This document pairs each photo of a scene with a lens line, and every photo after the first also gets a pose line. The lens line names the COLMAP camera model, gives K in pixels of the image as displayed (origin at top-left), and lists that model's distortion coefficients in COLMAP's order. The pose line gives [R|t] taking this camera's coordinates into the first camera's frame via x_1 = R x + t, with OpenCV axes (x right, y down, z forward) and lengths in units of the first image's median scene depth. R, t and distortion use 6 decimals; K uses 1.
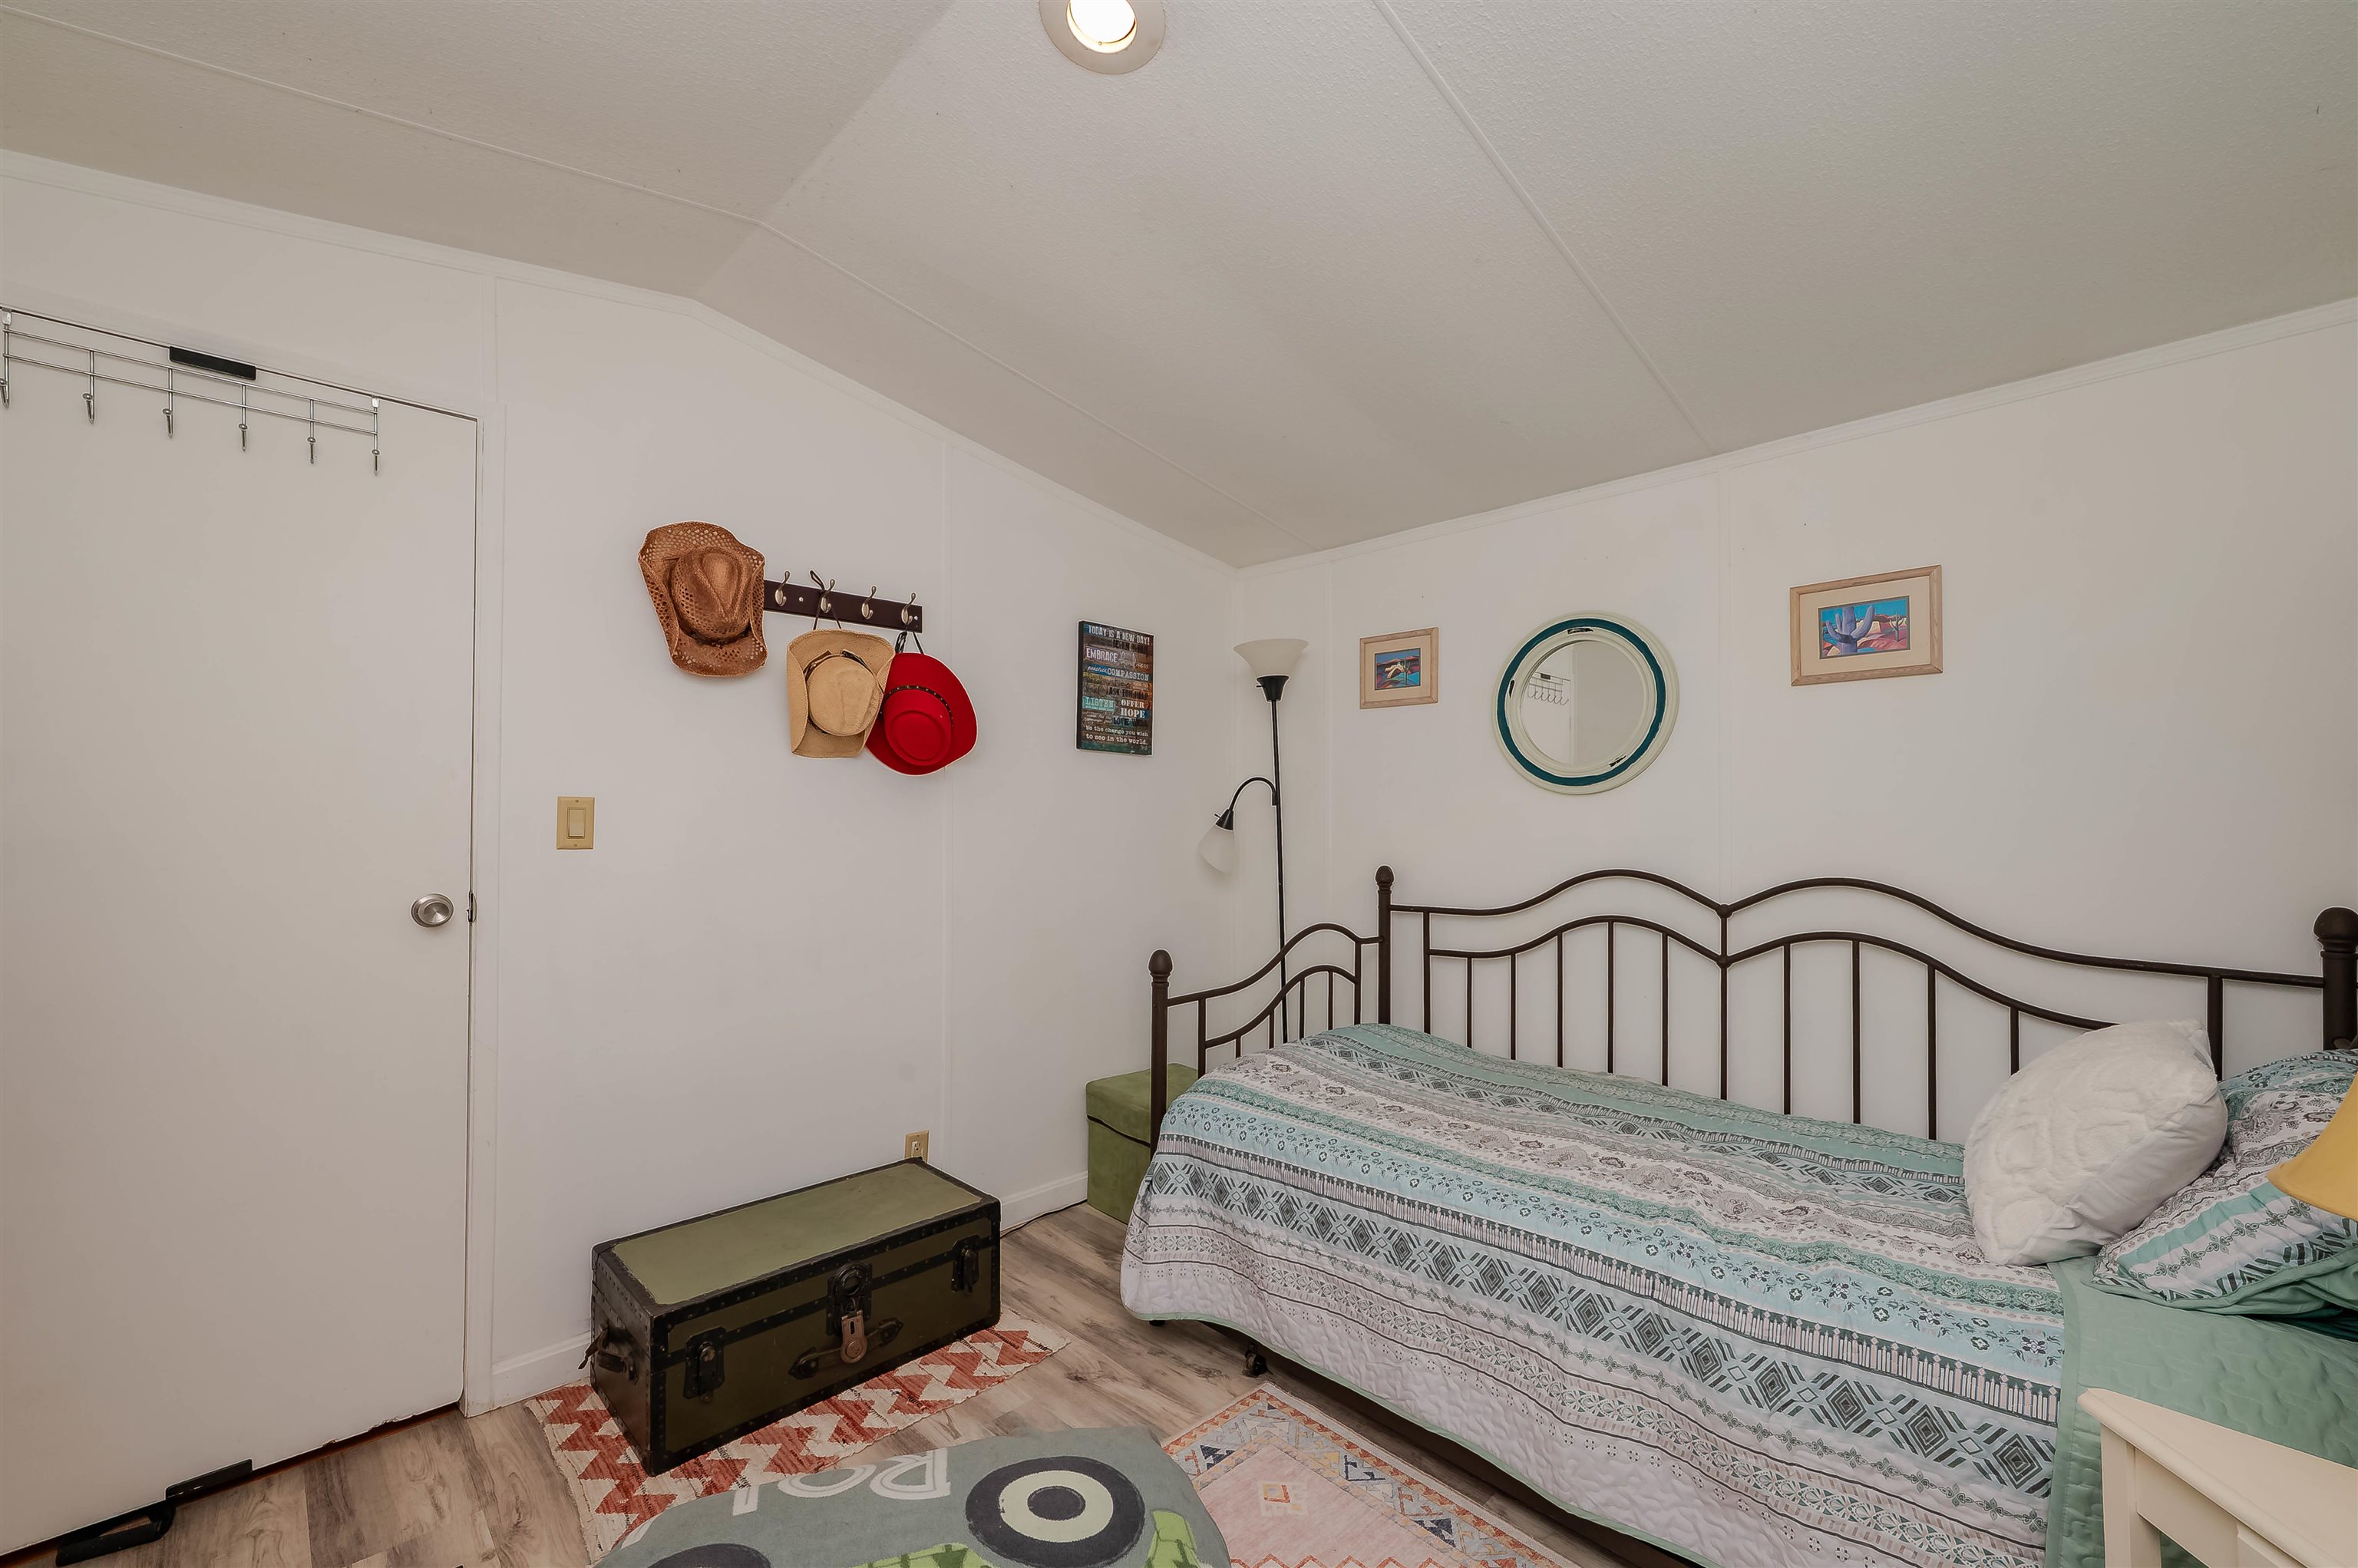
lens RADIAL K [[955.0, 0, 1164.6], [0, 955.0, 802.9], [0, 0, 1]] dist [-0.000219, 0.000177]
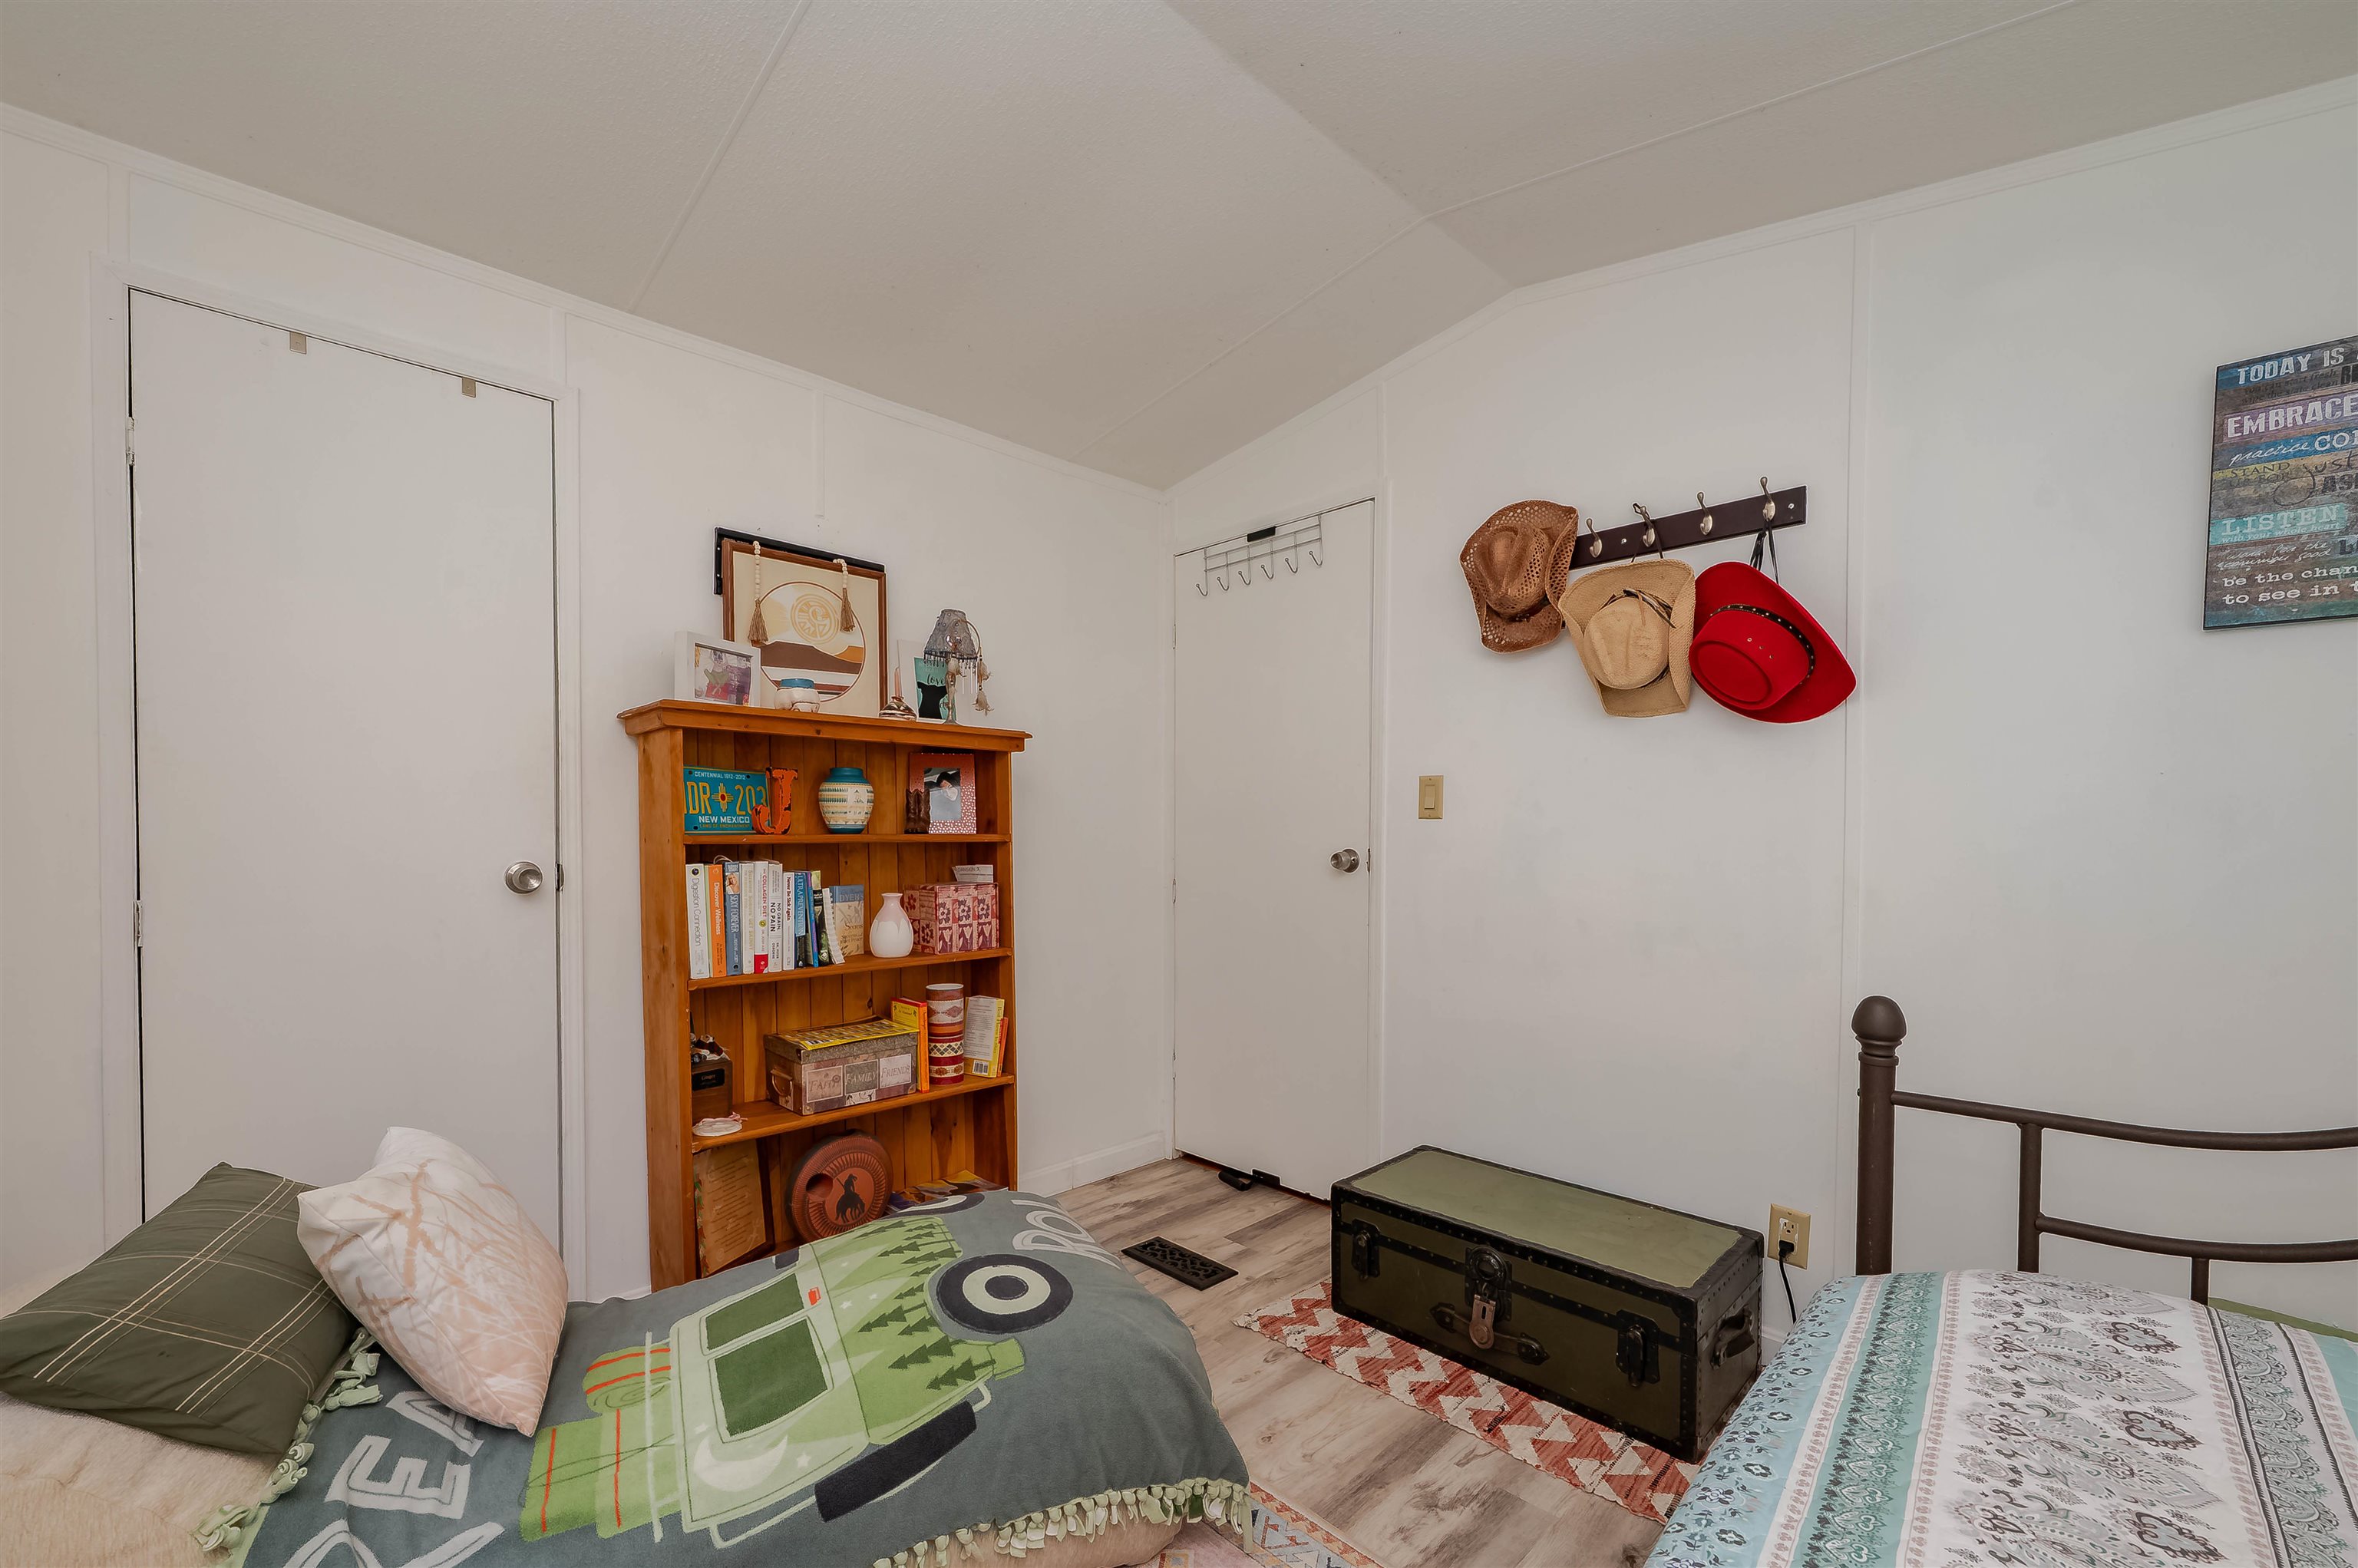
lens RADIAL K [[955.0, 0, 1158.6], [0, 955.0, 854.9], [0, 0, 1]] dist [-0.000219, 0.000177]
pose [[0.002365, 0.022506, -0.999744, 0.544874], [0.013667, 0.999653, 0.022536, 0.056231], [0.999904, -0.013716, 0.002057, 0.595484]]
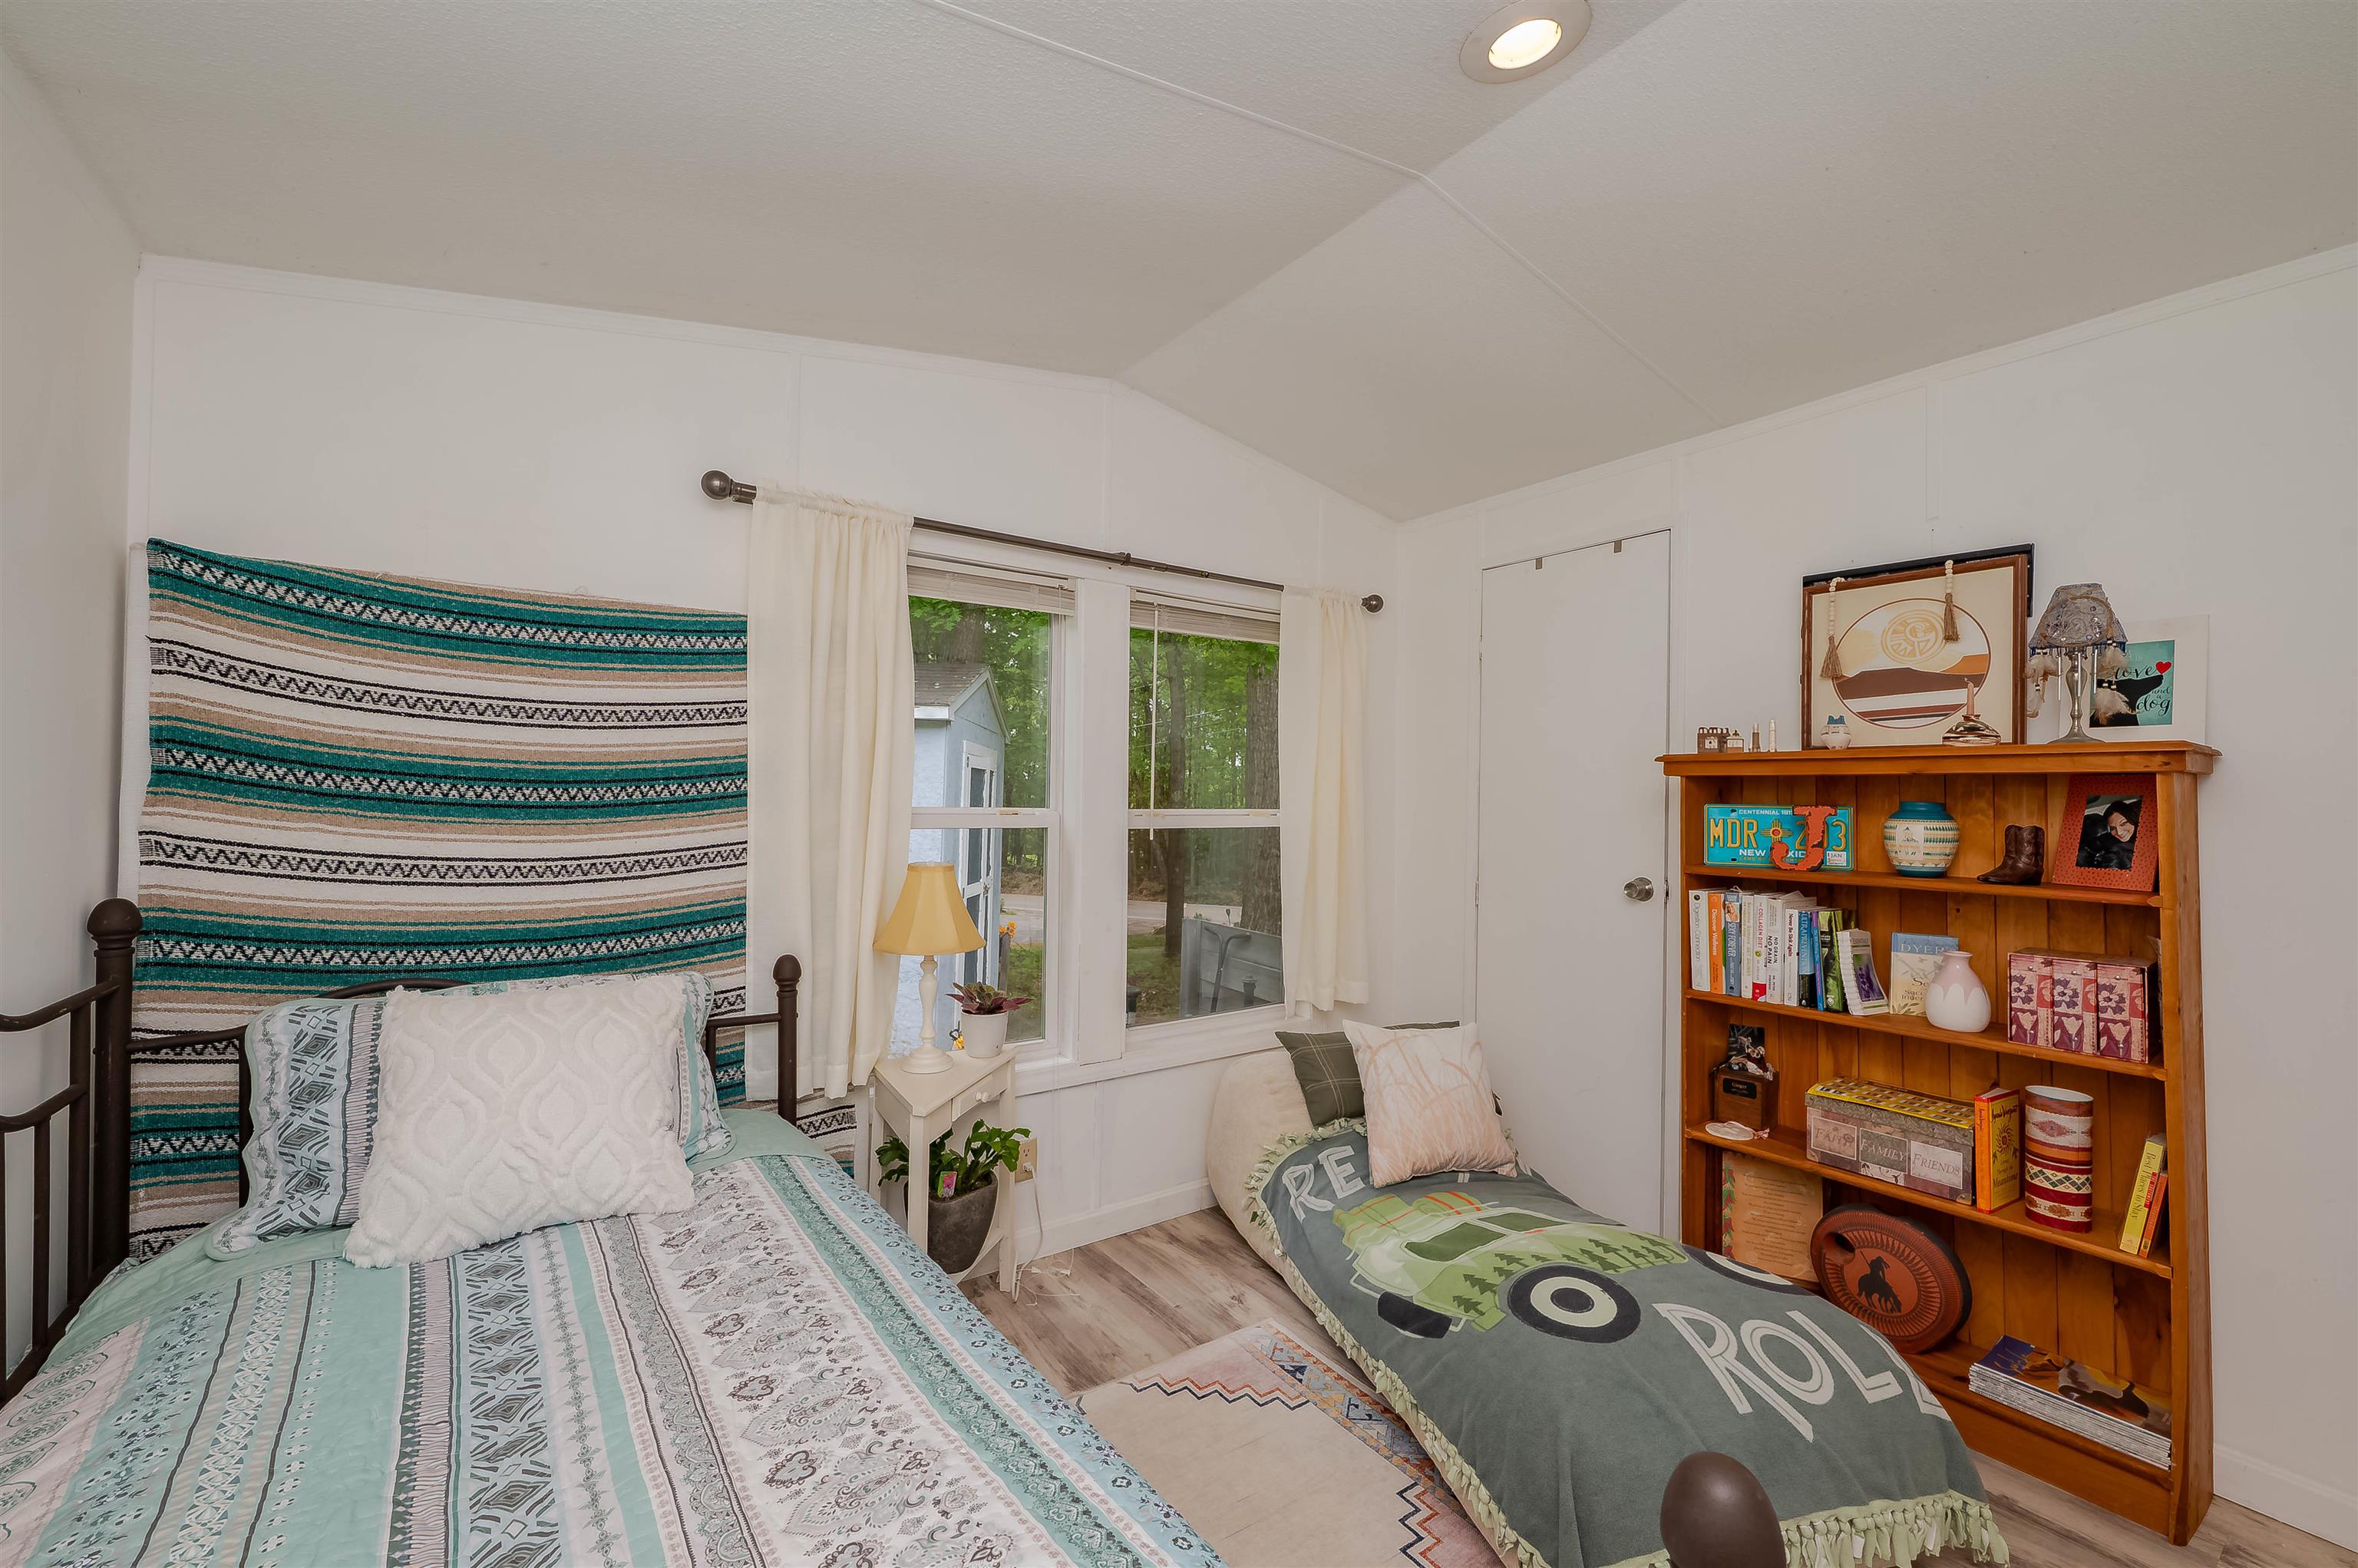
lens RADIAL K [[955.0, 0, 1166.1], [0, 955.0, 787.9], [0, 0, 1]] dist [-0.000219, 0.000177]
pose [[-0.989367, -0.016292, 0.144522, 0.098936], [-0.019958, 0.999514, -0.023958, 0.005385], [-0.144062, -0.026587, -0.989211, 1.251953]]
